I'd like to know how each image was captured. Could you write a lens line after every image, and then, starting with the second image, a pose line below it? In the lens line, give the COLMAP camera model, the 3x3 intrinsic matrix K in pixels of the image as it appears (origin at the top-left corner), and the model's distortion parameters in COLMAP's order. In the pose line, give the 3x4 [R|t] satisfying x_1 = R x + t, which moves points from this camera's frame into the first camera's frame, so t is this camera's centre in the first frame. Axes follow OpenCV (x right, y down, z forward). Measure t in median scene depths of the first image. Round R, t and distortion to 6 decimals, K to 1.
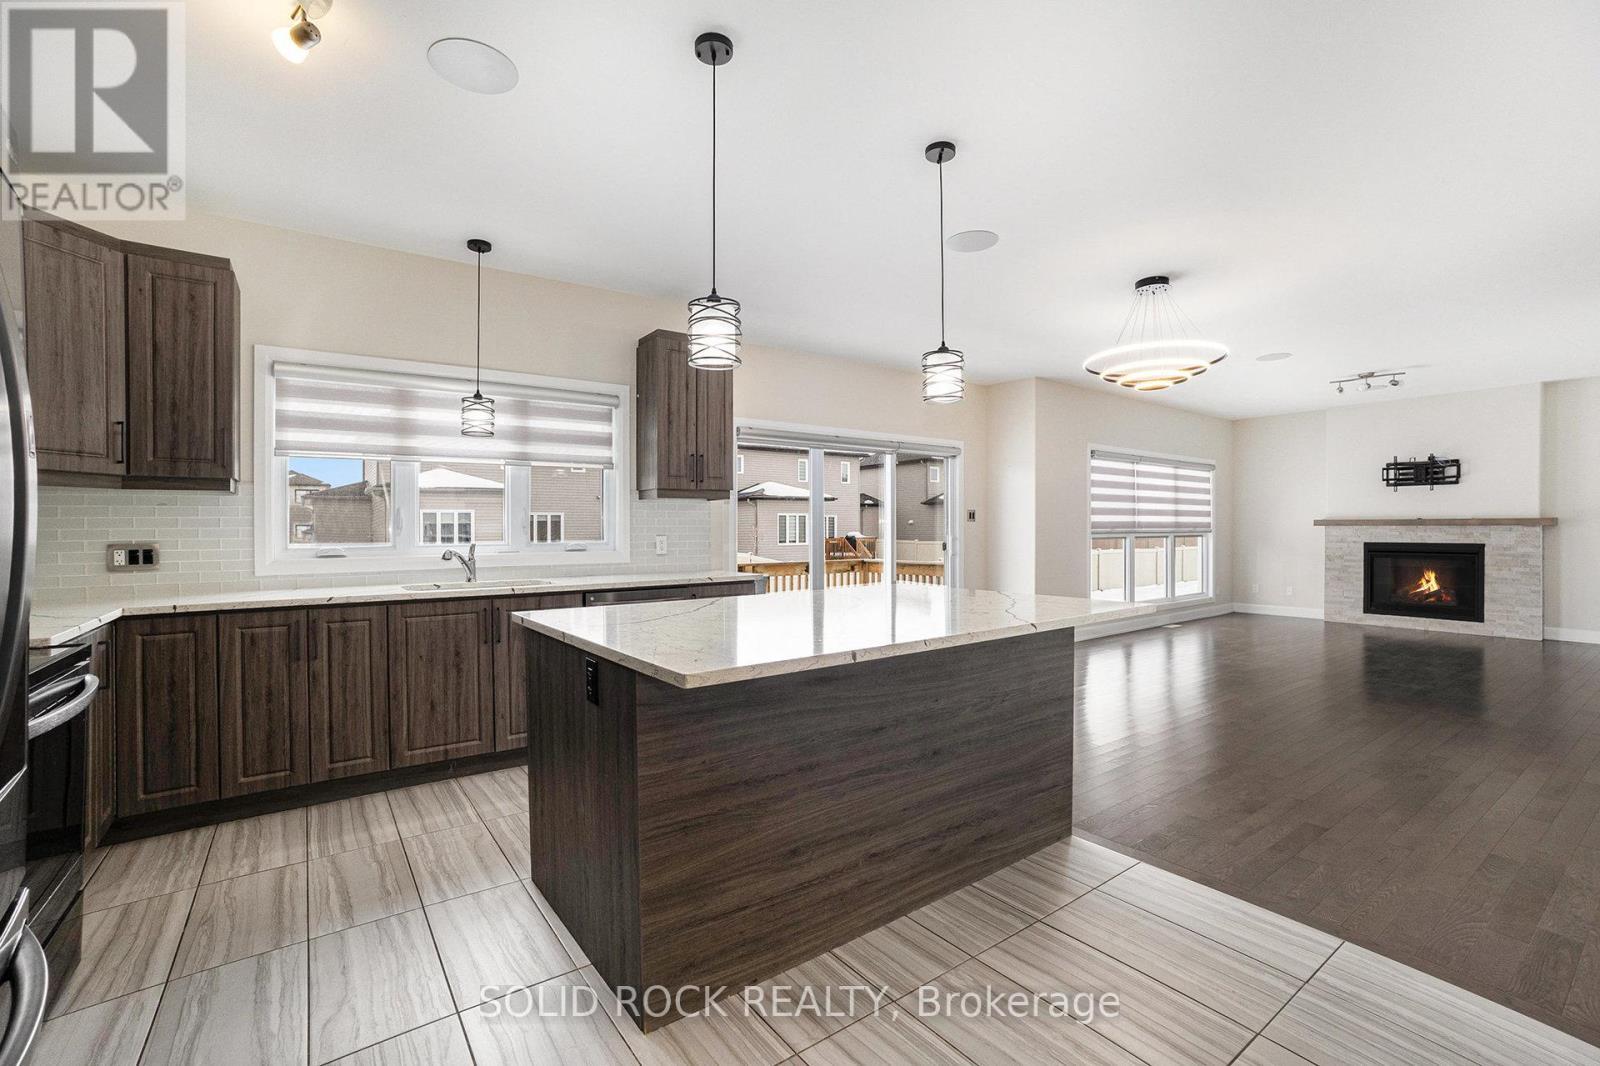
lens RADIAL K [[692.3, 0, 809.8], [0, 692.3, 525.1], [0, 0, 1]] dist [-0.006973, 0.003079]
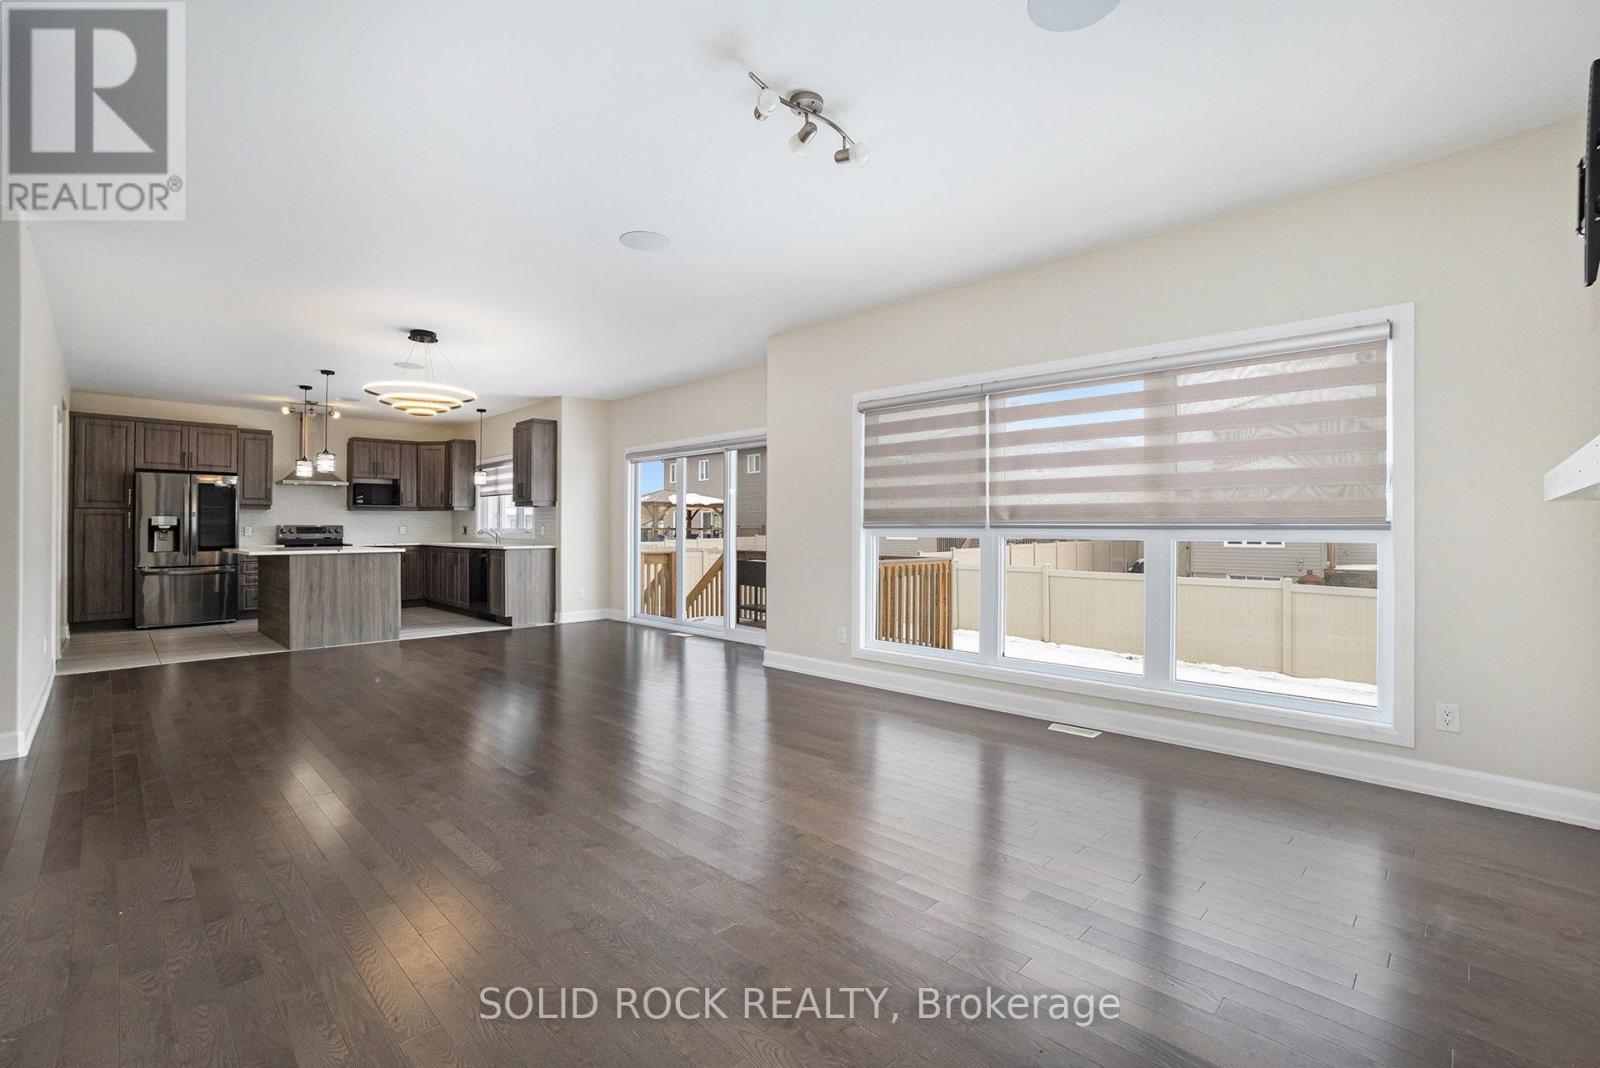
lens RADIAL K [[711.1, 0, 820.6], [0, 711.1, 523.3], [0, 0, 1]] dist [-0.036981, 0.014084]
pose [[0.155454, 0.000349, -0.987843, 0.965775], [0.003584, 0.999993, 0.000917, 0.005441], [0.987837, -0.003683, 0.155452, 0.775446]]
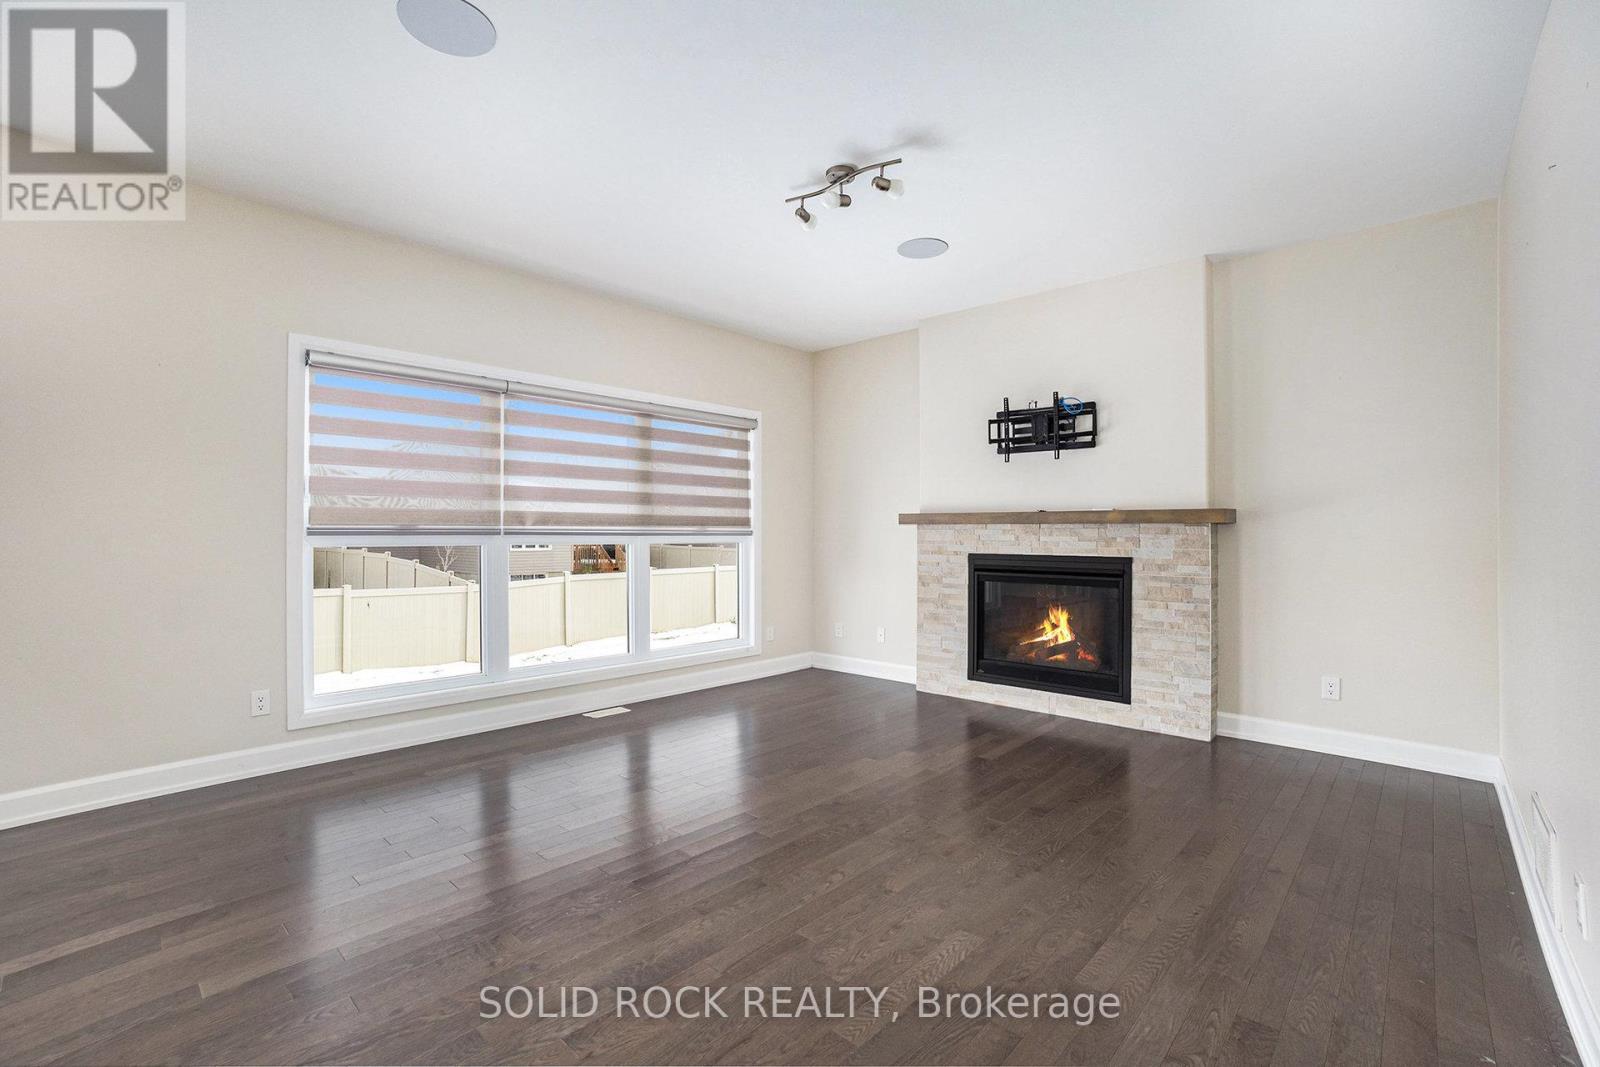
lens RADIAL K [[692.3, 0, 797.0], [0, 692.3, 525.7], [0, 0, 1]] dist [-0.006973, 0.003079]
pose [[0.986065, 0.003210, 0.166331, 0.606014], [-0.002829, 0.999993, -0.002523, 0.004040], [-0.166338, 0.002017, 0.986067, 0.492632]]
